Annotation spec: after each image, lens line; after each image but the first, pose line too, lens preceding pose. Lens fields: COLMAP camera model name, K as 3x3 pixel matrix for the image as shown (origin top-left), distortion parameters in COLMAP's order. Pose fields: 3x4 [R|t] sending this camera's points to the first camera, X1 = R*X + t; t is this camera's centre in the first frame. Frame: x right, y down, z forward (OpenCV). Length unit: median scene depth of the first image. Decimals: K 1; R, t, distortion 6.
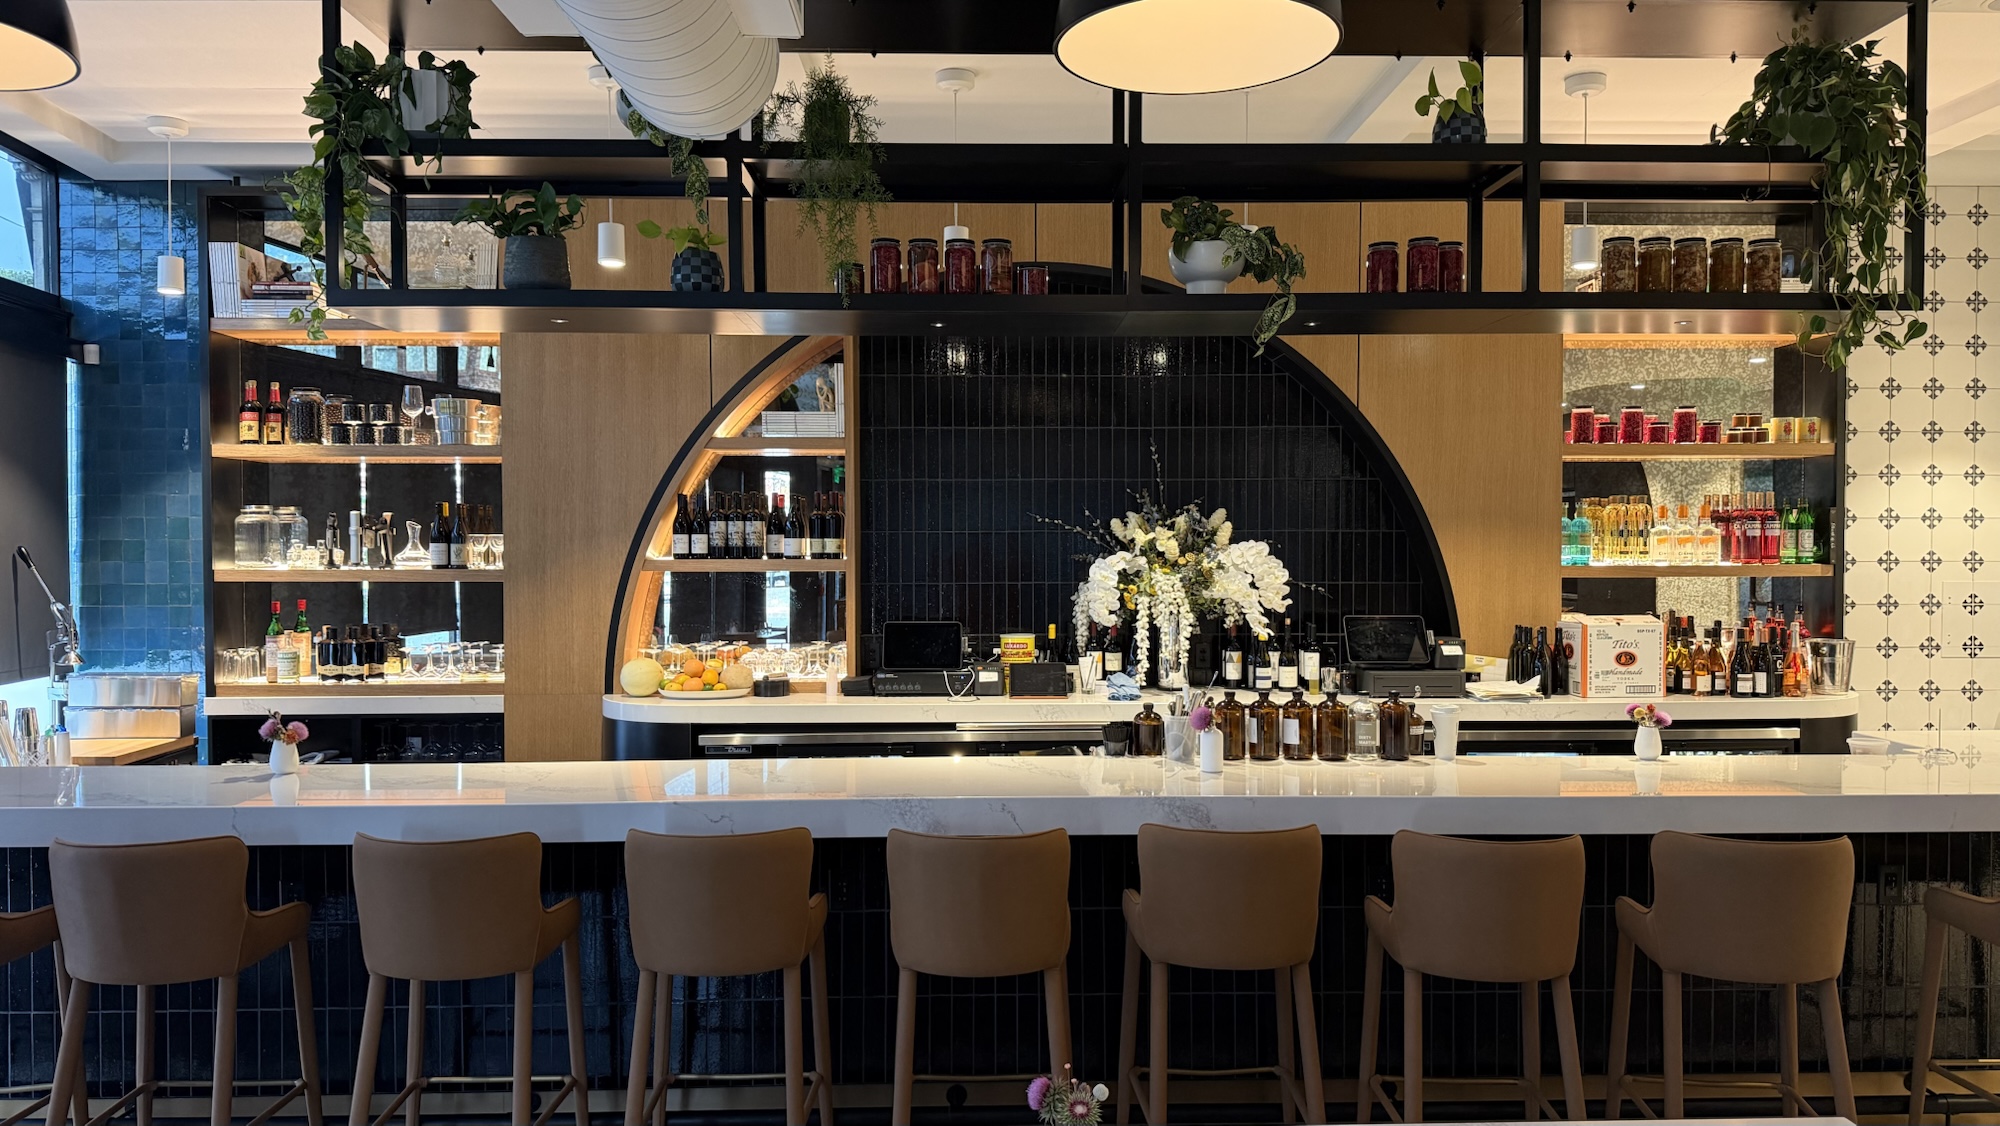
lens RADIAL K [[1421.6, 0, 1012.7], [0, 1421.6, 548.4], [0, 0, 1]] dist [0.071517, -0.007601]
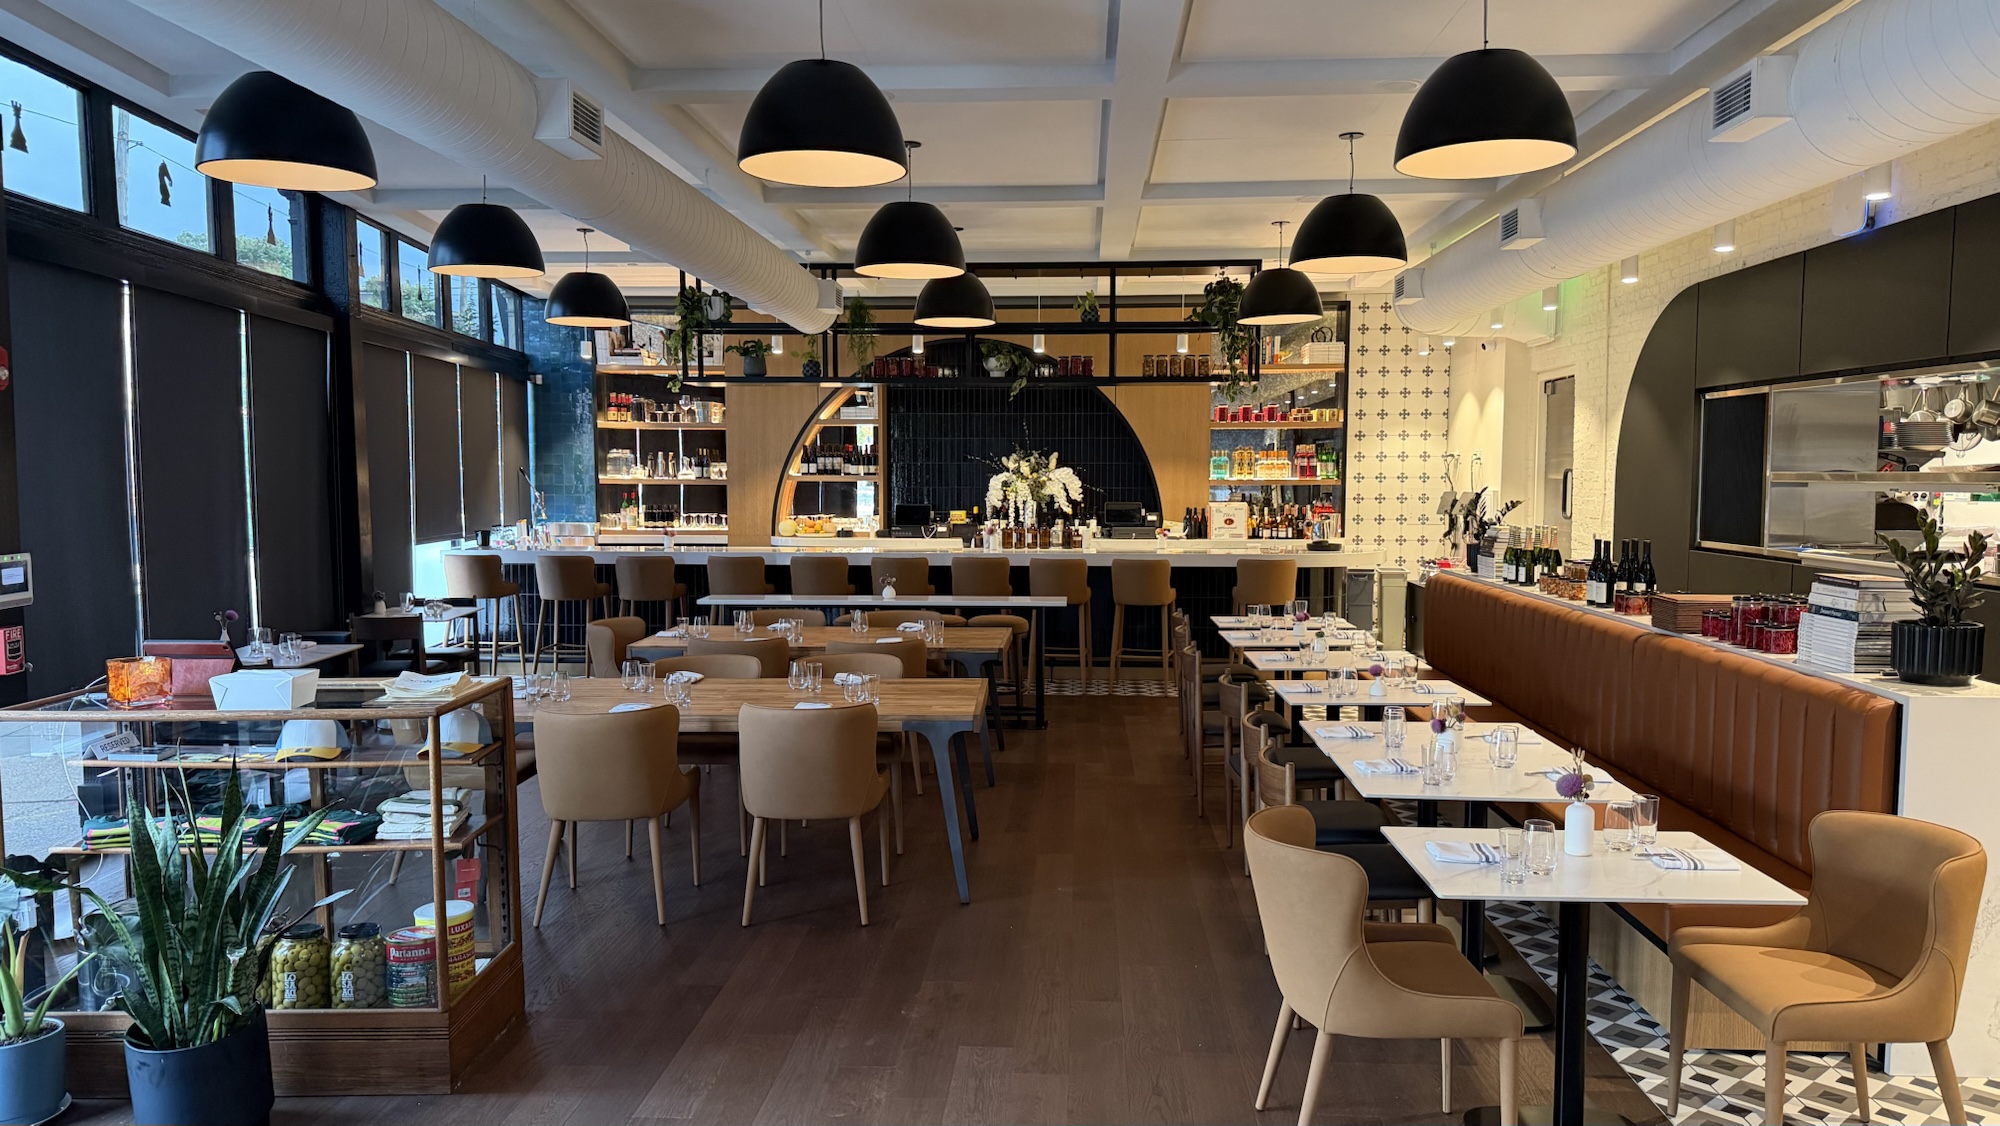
lens RADIAL K [[1421.6, 0, 987.0], [0, 1421.6, 577.6], [0, 0, 1]] dist [0.071517, -0.007601]
pose [[0.995795, 0.010157, -0.091041, 0.247094], [-0.003214, 0.997097, 0.076080, -0.002513], [0.091550, -0.075467, 0.992937, -1.156884]]
